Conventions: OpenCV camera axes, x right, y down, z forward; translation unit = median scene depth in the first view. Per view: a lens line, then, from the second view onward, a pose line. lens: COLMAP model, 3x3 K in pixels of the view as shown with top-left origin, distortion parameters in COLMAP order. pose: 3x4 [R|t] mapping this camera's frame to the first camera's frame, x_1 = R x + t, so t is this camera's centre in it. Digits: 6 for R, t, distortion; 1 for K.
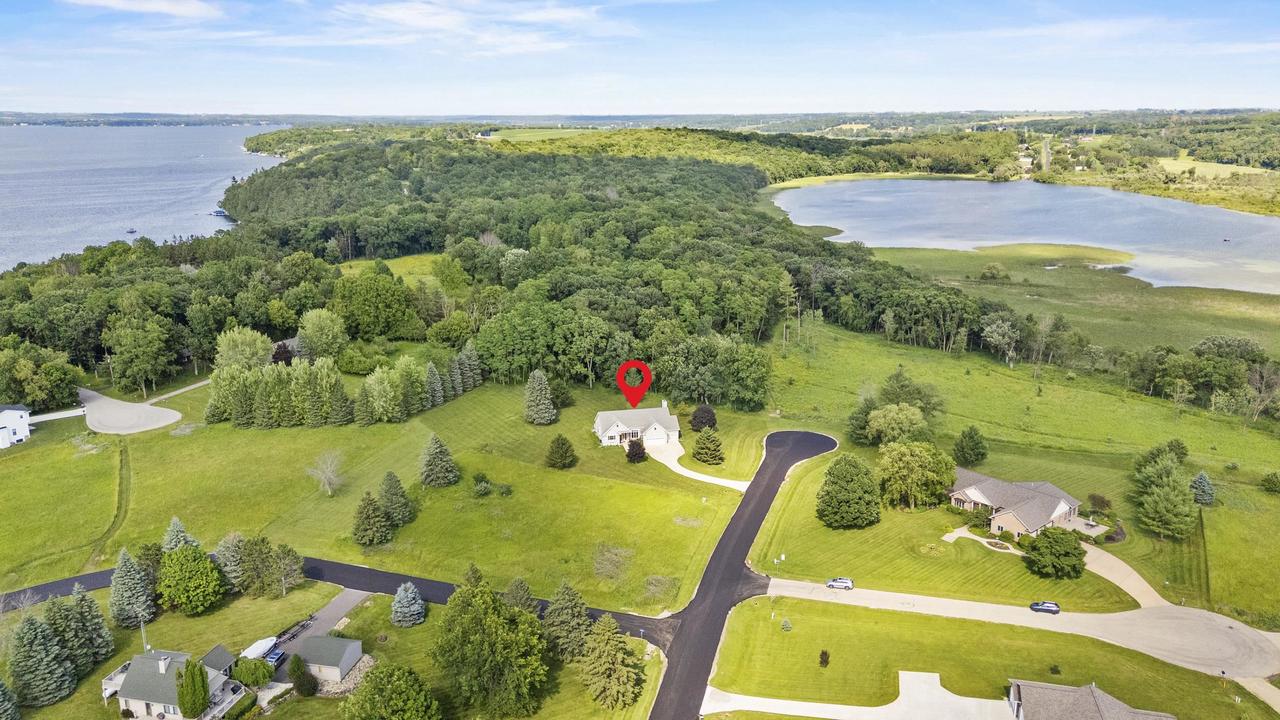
lens RADIAL K [[935.9, 0, 647.9], [0, 935.9, 363.3], [0, 0, 1]] dist [0.086411, -0.093750]
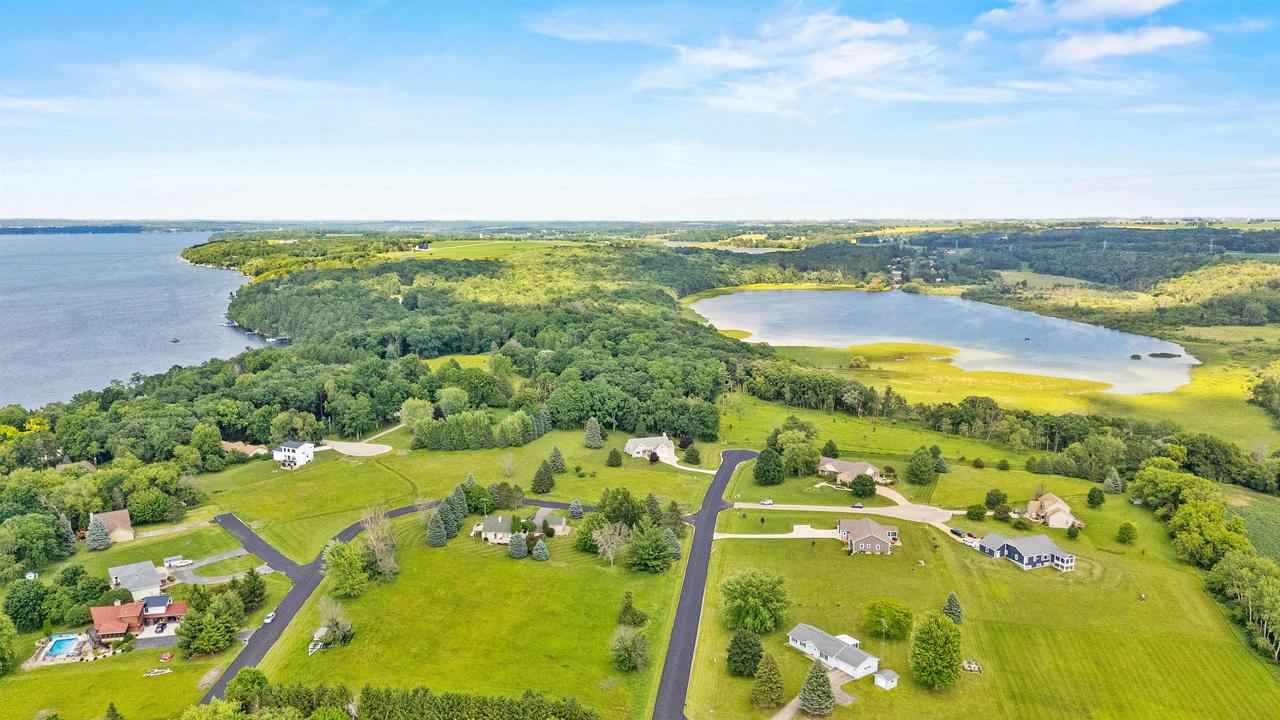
lens RADIAL K [[935.9, 0, 647.9], [0, 935.9, 363.3], [0, 0, 1]] dist [0.086411, -0.093750]
pose [[0.995044, -0.013491, 0.098511, -0.169559], [0.023831, 0.994233, -0.104558, 0.084635], [-0.096533, 0.106388, 0.989628, -0.700135]]
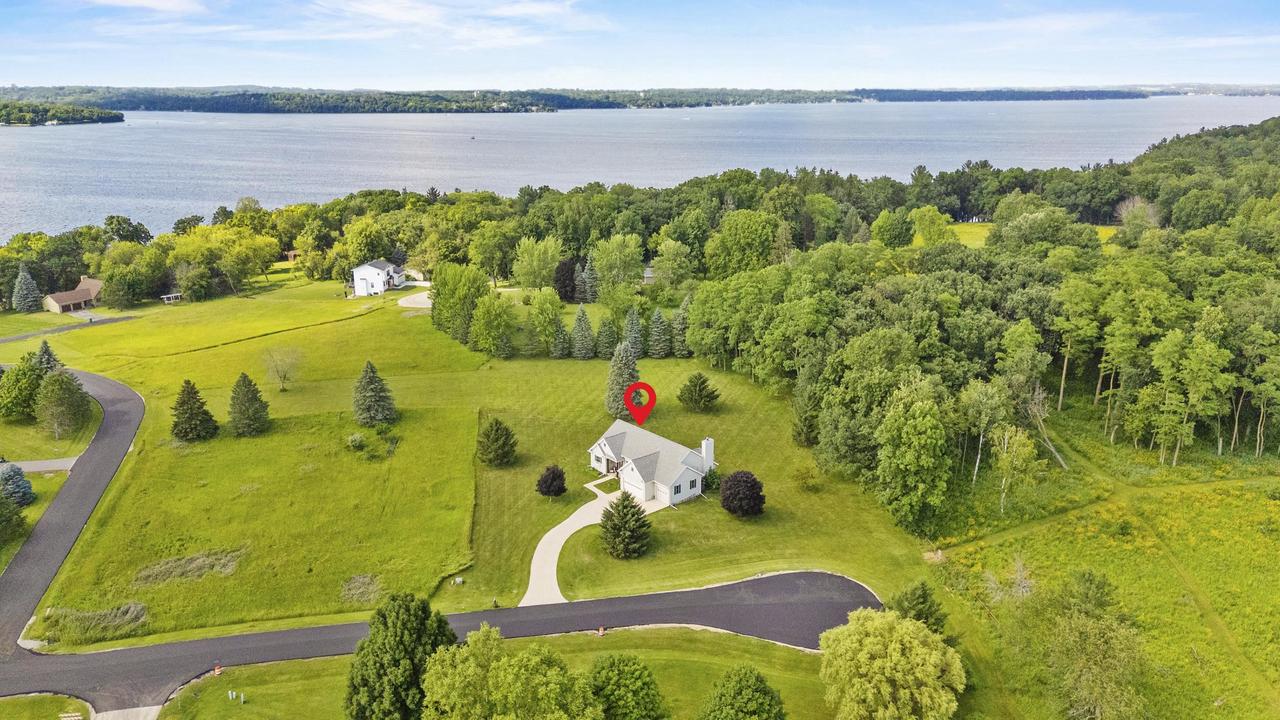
lens RADIAL K [[935.9, 0, 647.9], [0, 935.9, 363.3], [0, 0, 1]] dist [0.086411, -0.093750]
pose [[0.460060, 0.250460, -0.851830, 0.455227], [-0.228354, 0.960494, 0.159080, -0.086041], [0.858021, 0.121332, 0.499078, 0.600264]]
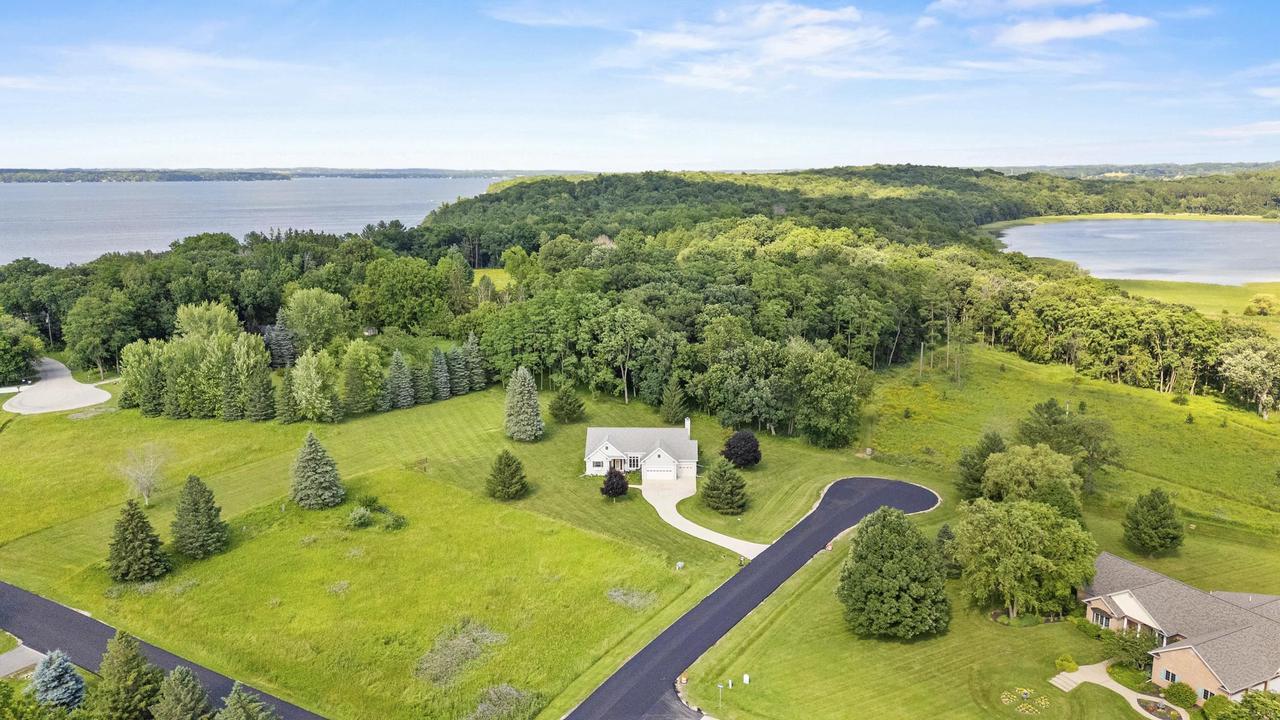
lens RADIAL K [[935.9, 0, 647.9], [0, 935.9, 363.3], [0, 0, 1]] dist [0.086411, -0.093750]
pose [[0.968782, 0.050236, -0.242772, 0.143784], [-0.063808, 0.996790, -0.048363, 0.030795], [0.239563, 0.062344, 0.968877, 0.276609]]
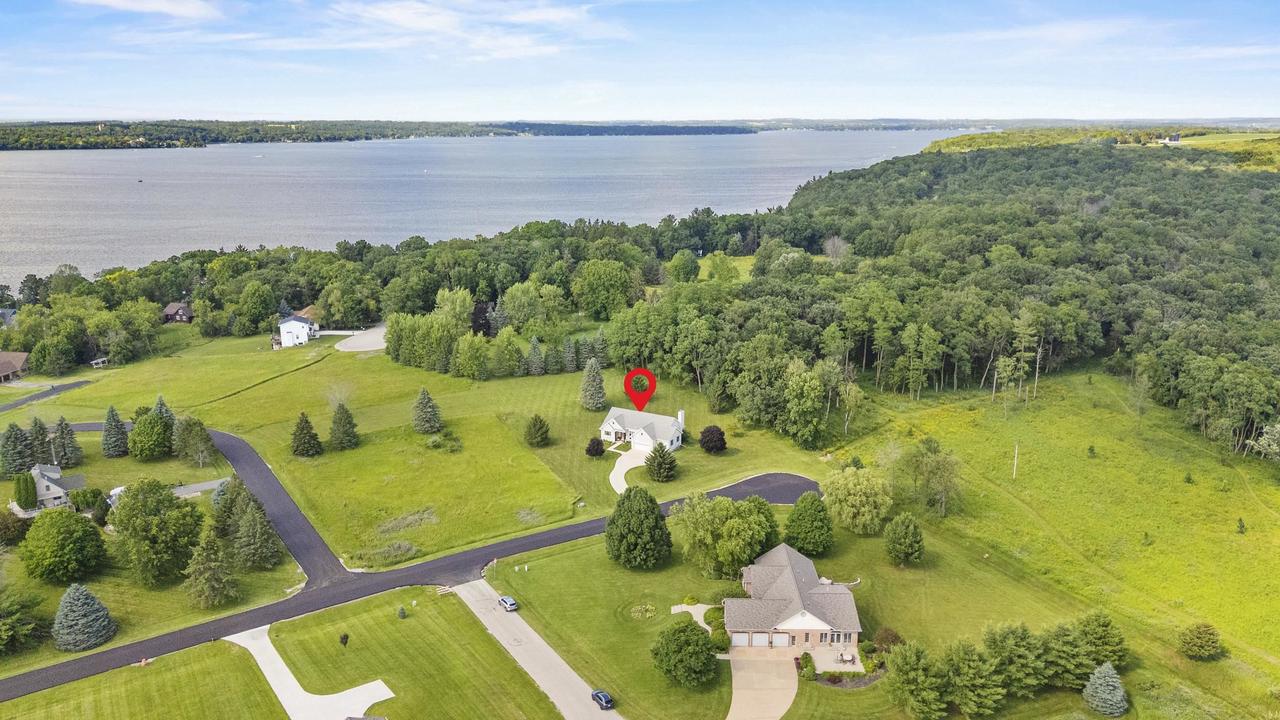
lens RADIAL K [[935.9, 0, 647.9], [0, 935.9, 363.3], [0, 0, 1]] dist [0.086411, -0.093750]
pose [[0.743858, 0.171299, -0.646012, 0.552163], [-0.174723, 0.982823, 0.059423, -0.054751], [0.645095, 0.068670, 0.761011, 0.217574]]
